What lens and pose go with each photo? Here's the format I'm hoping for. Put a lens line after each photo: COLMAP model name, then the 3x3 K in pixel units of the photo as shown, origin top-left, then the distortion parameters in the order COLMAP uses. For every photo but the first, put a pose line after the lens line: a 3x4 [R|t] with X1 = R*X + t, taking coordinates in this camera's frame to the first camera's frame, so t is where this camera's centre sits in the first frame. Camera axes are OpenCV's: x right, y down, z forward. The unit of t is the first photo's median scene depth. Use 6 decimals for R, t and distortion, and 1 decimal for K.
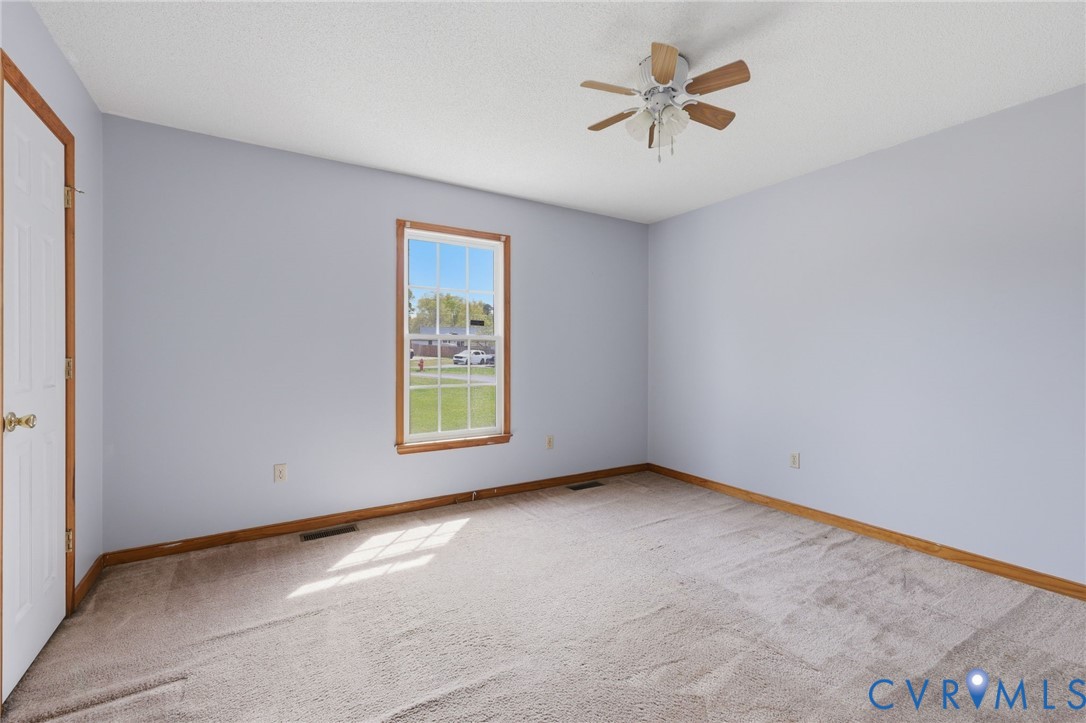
lens RADIAL K [[442.3, 0, 548.1], [0, 442.3, 357.7], [0, 0, 1]] dist [-0.000679, 0.000805]
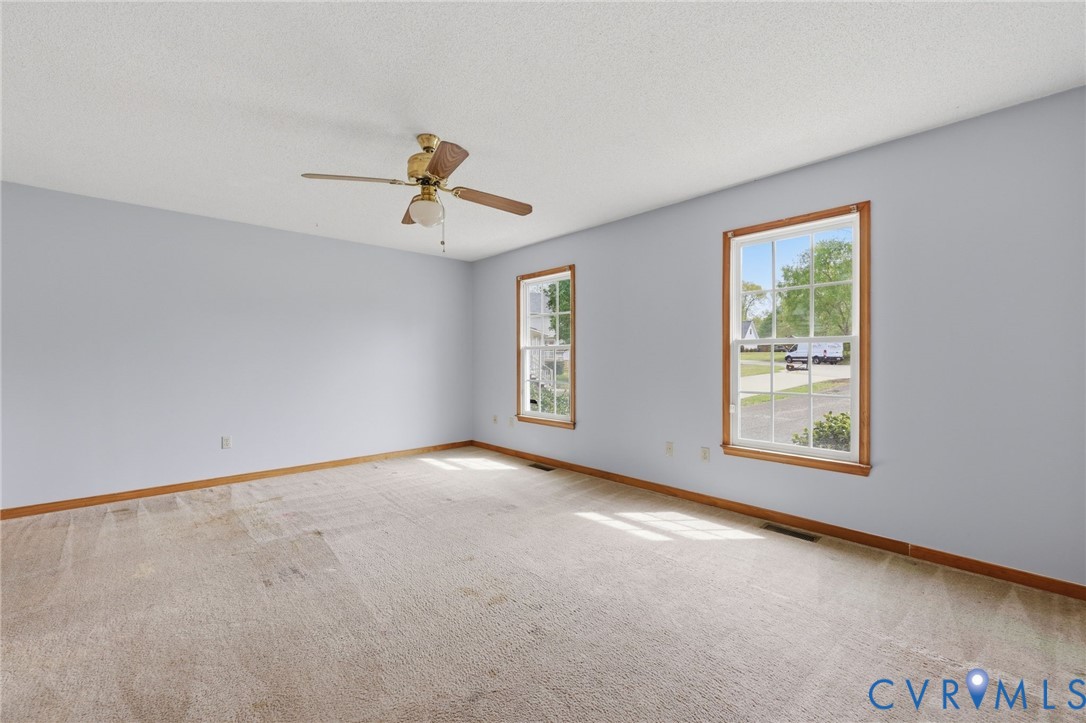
lens RADIAL K [[442.3, 0, 546.6], [0, 442.3, 364.0], [0, 0, 1]] dist [-0.000679, 0.000805]
pose [[0.217876, 0.000251, -0.975976, 0.652255], [-0.002094, 0.999998, -0.000211, 0.003735], [0.975974, 0.002090, 0.217876, 0.380421]]
